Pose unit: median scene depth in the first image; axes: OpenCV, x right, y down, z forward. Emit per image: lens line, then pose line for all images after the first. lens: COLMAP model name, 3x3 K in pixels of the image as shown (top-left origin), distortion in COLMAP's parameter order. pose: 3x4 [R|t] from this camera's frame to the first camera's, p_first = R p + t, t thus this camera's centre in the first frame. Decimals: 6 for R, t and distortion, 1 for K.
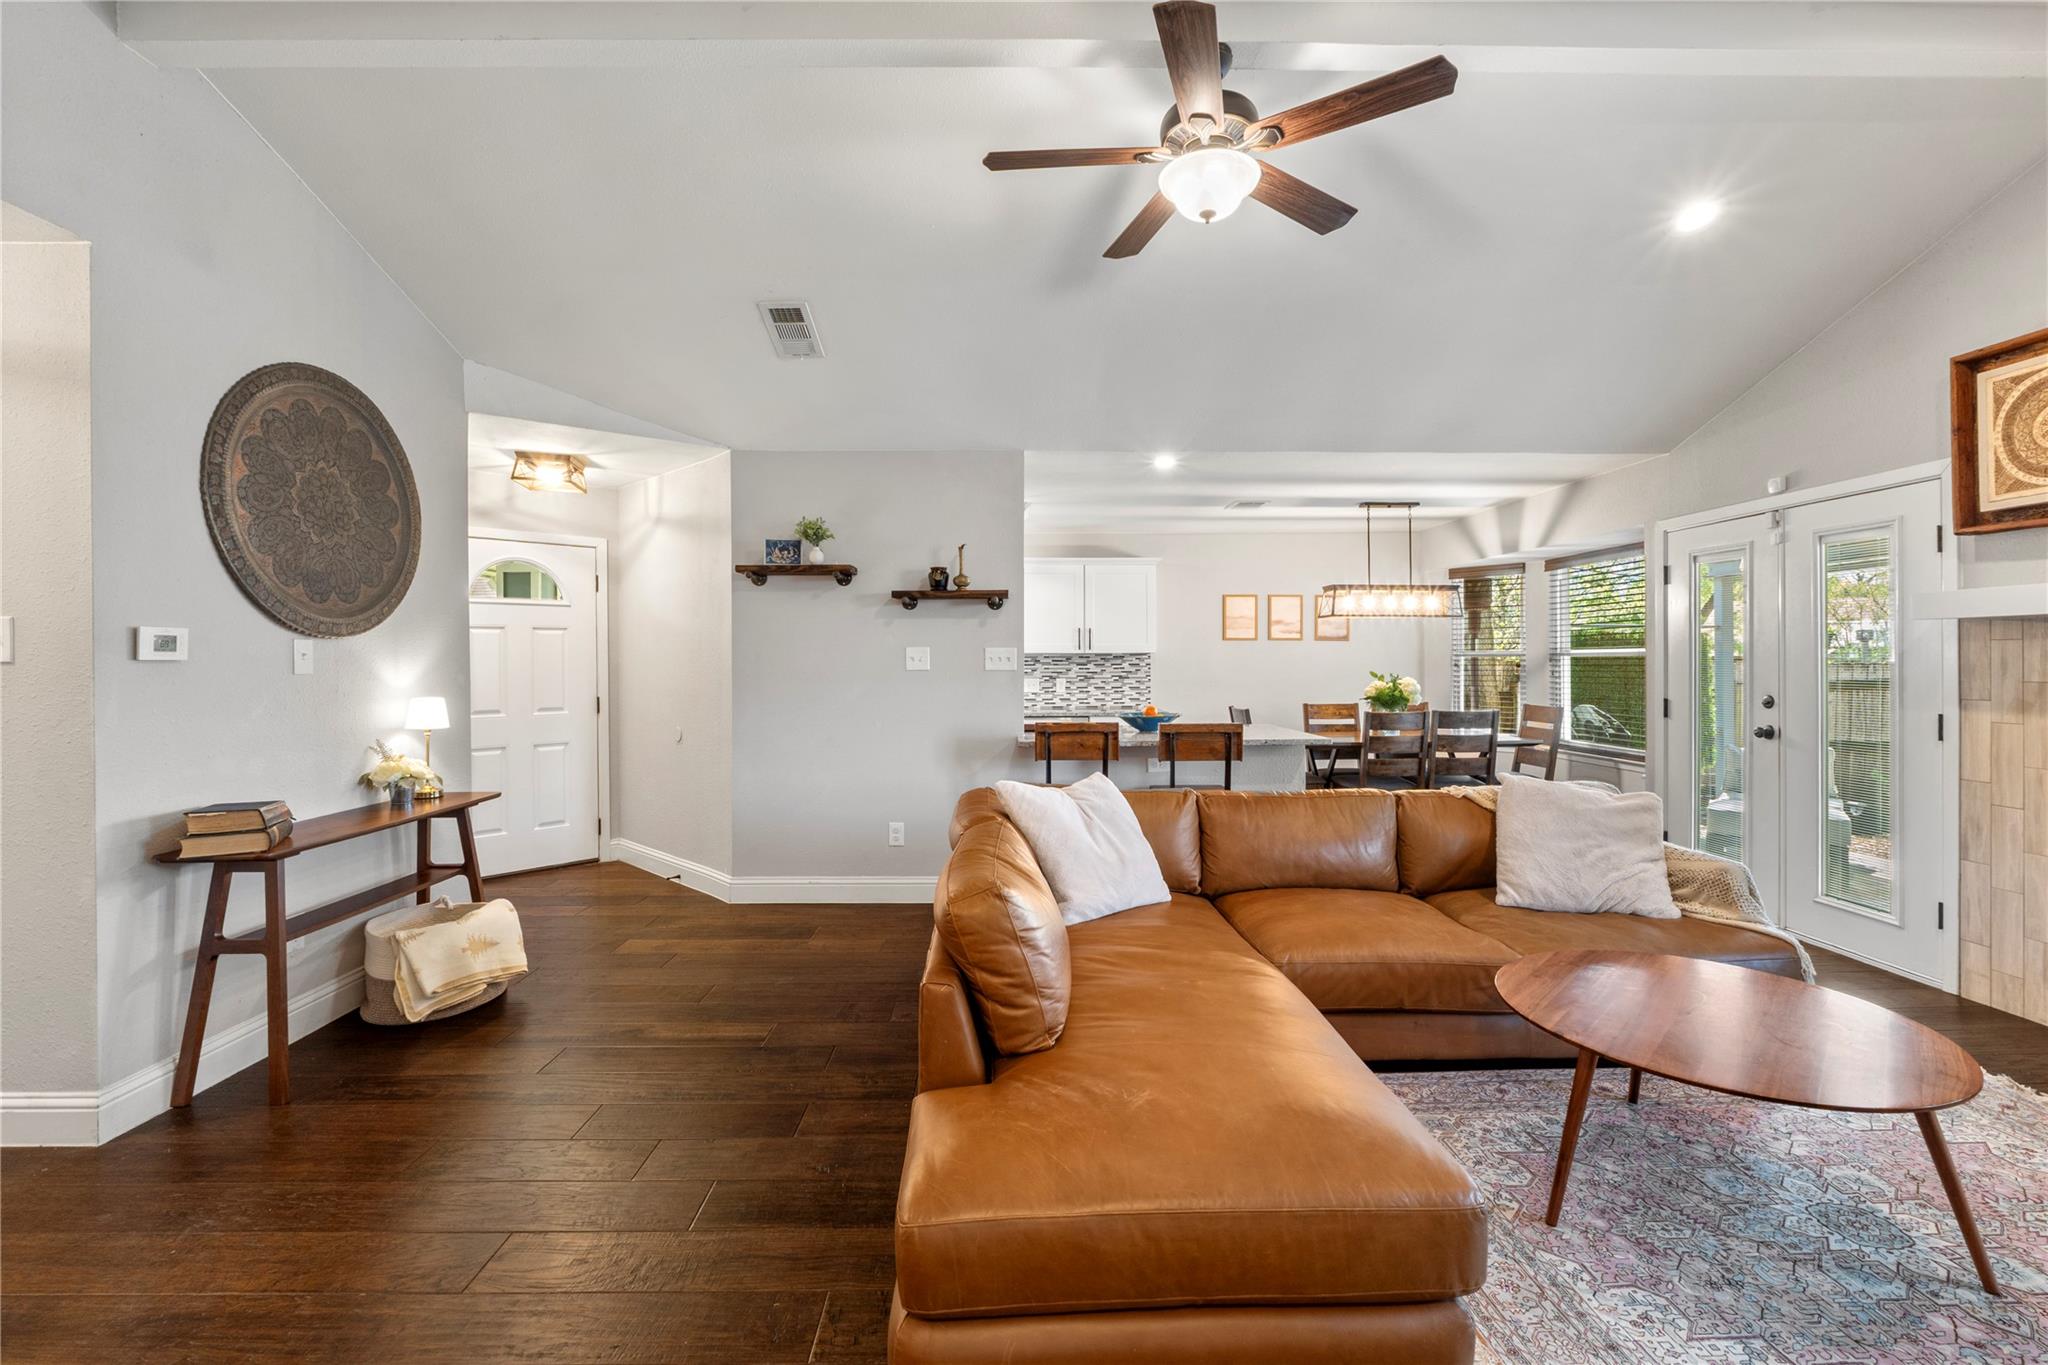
lens RADIAL K [[874.3, 0, 1019.2], [0, 874.3, 658.6], [0, 0, 1]] dist [-0.007066, -0.000103]
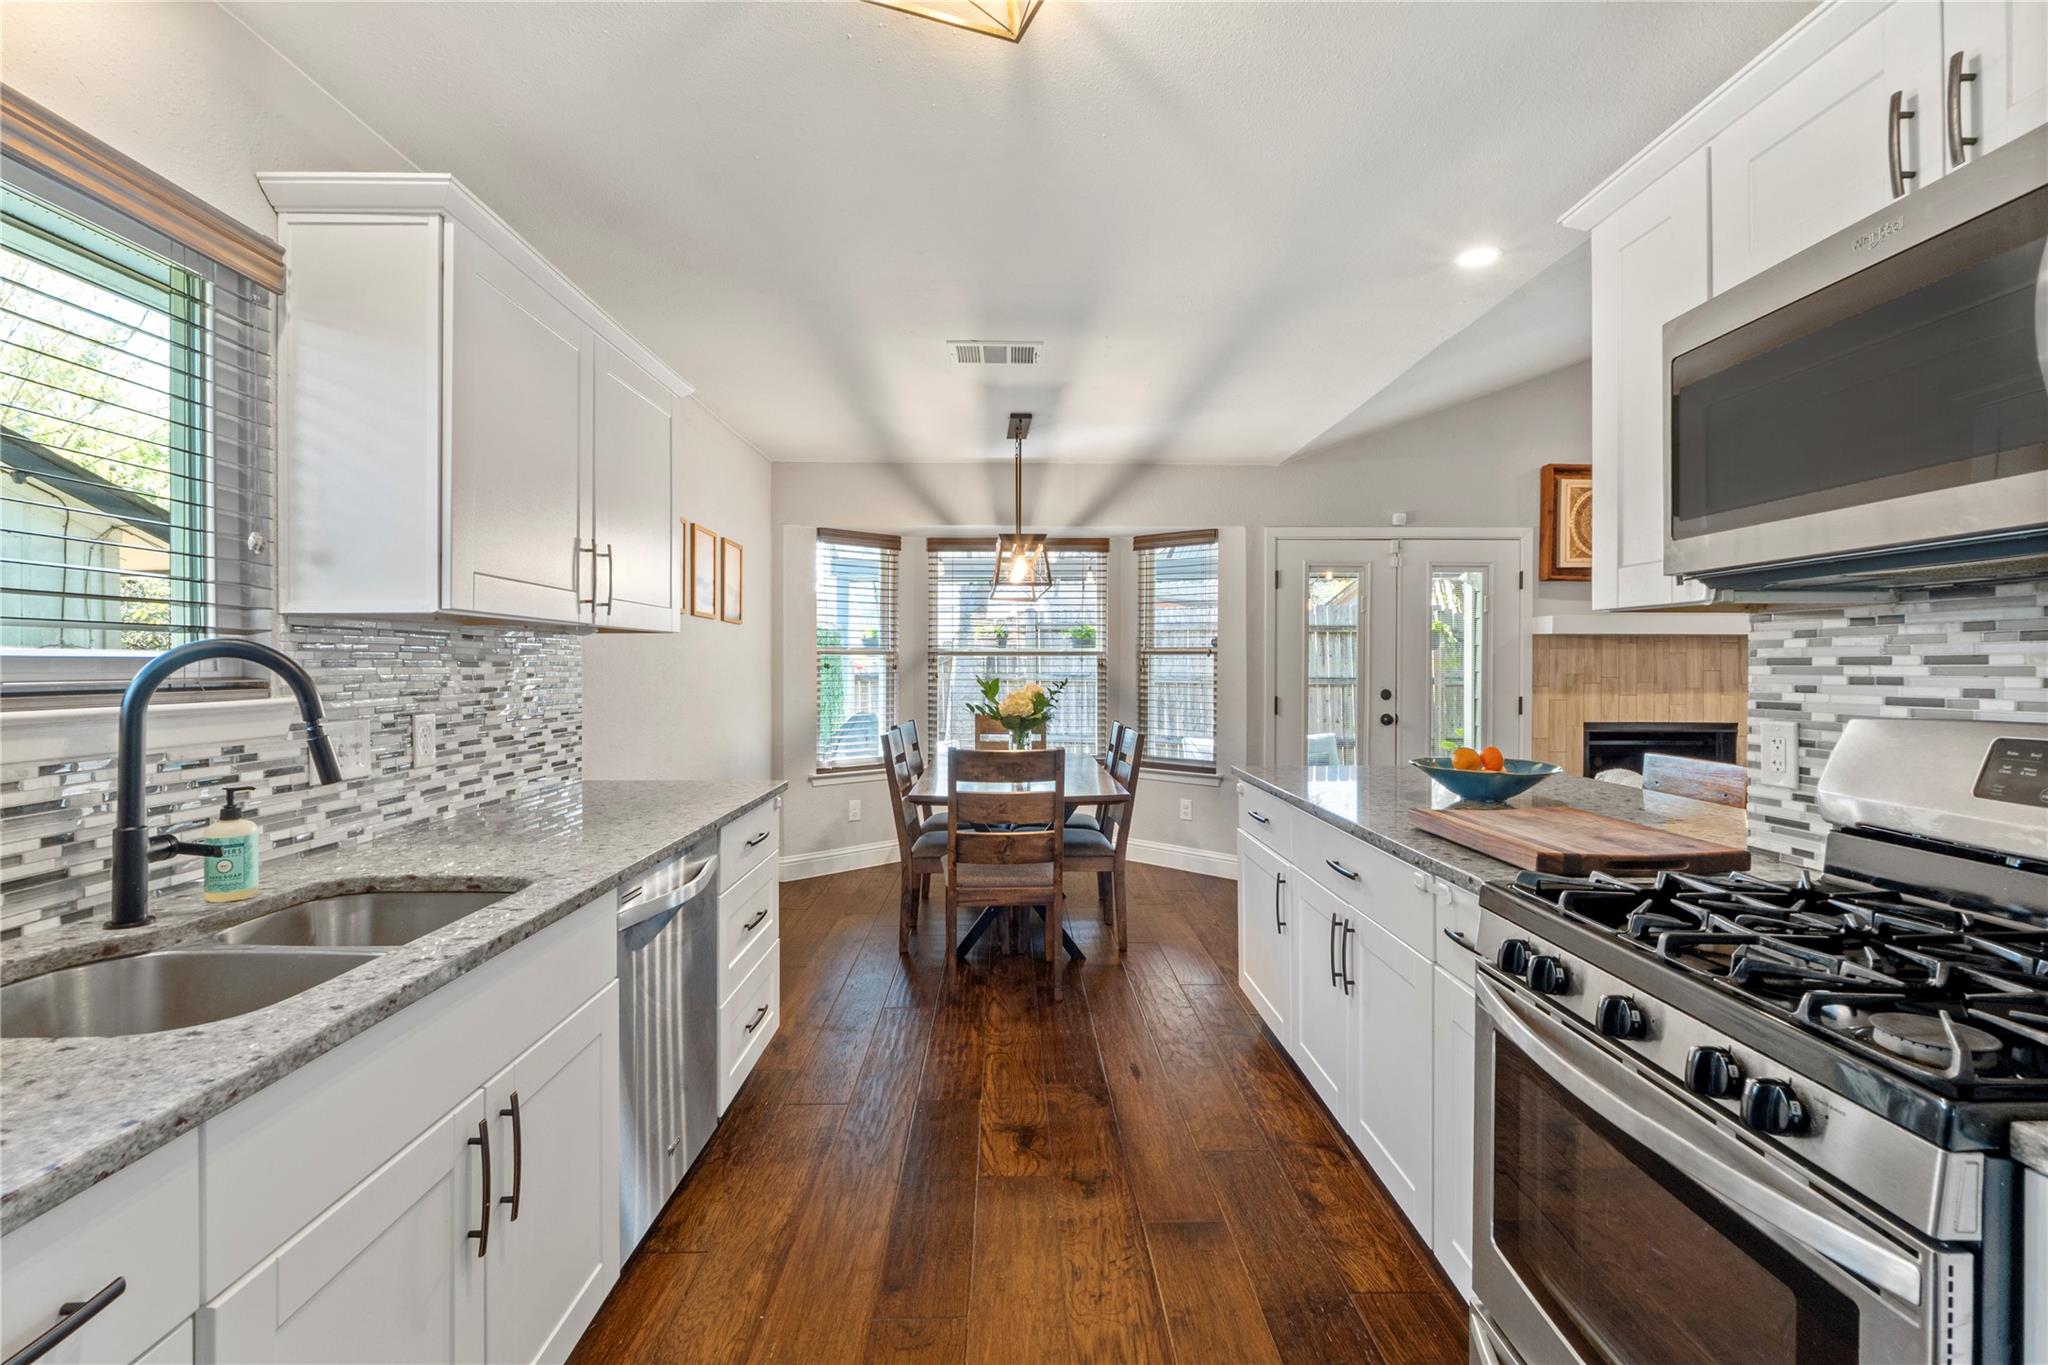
lens RADIAL K [[924.1, 0, 1018.2], [0, 924.1, 671.8], [0, 0, 1]] dist [-0.006946, -0.000635]
pose [[0.000000, -0.004719, 0.999989, -0.418167], [-0.004156, 0.999980, 0.004719, 0.013199], [-0.999991, -0.004156, -0.000020, 1.462009]]
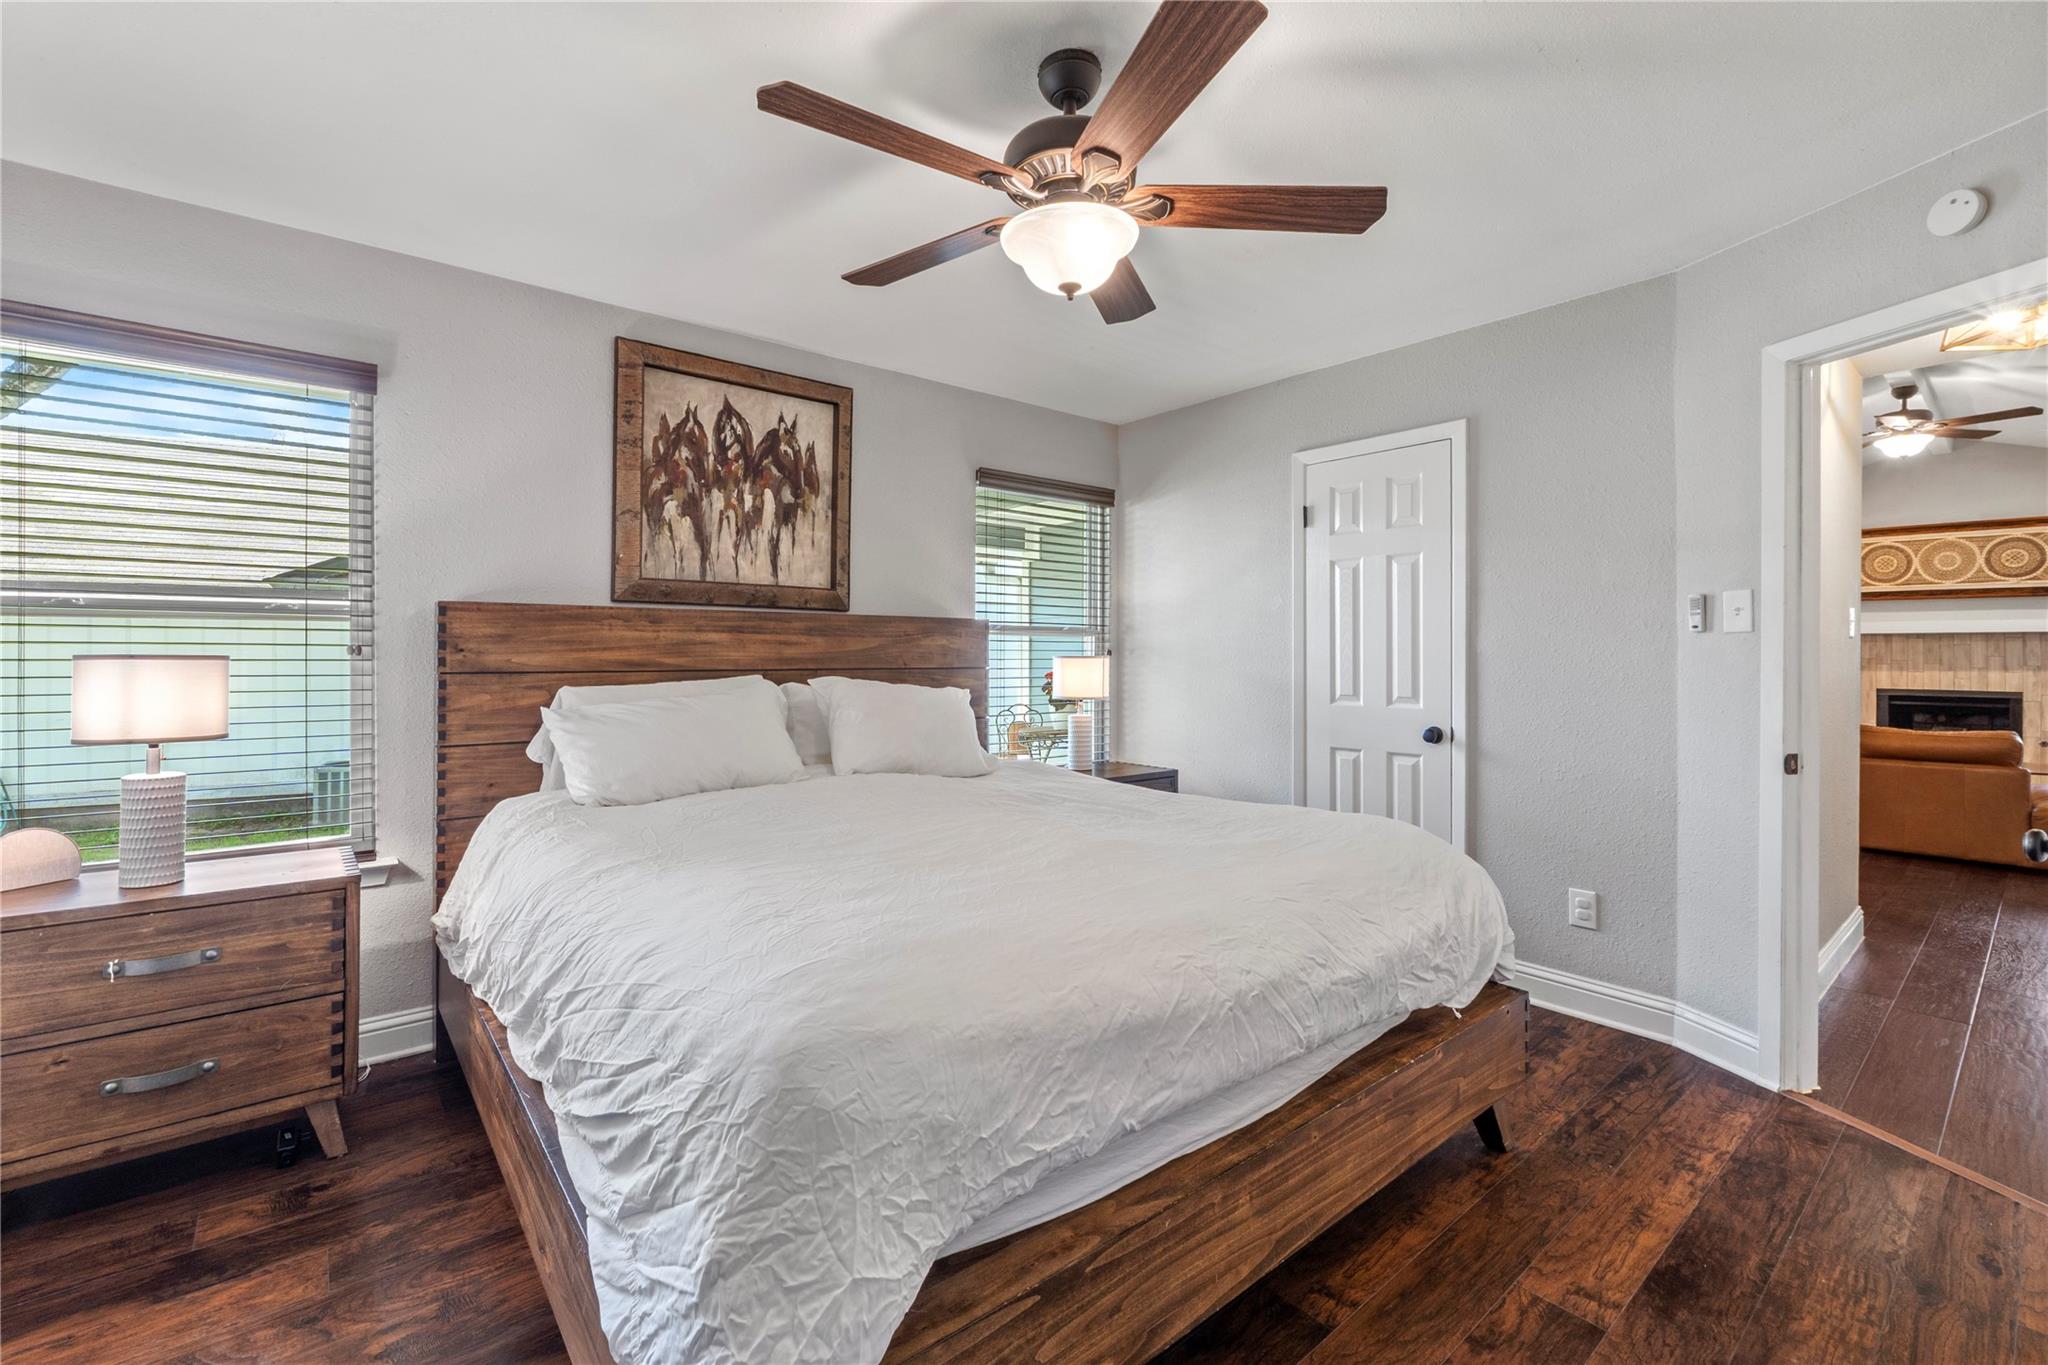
lens RADIAL K [[874.3, 0, 1019.2], [0, 874.3, 658.6], [0, 0, 1]] dist [-0.007066, -0.000103]
pose [[0.779728, -0.001375, 0.626117, -1.805016], [-0.003607, 0.999971, 0.006688, 0.013740], [-0.626108, -0.007474, 0.779701, 0.388410]]
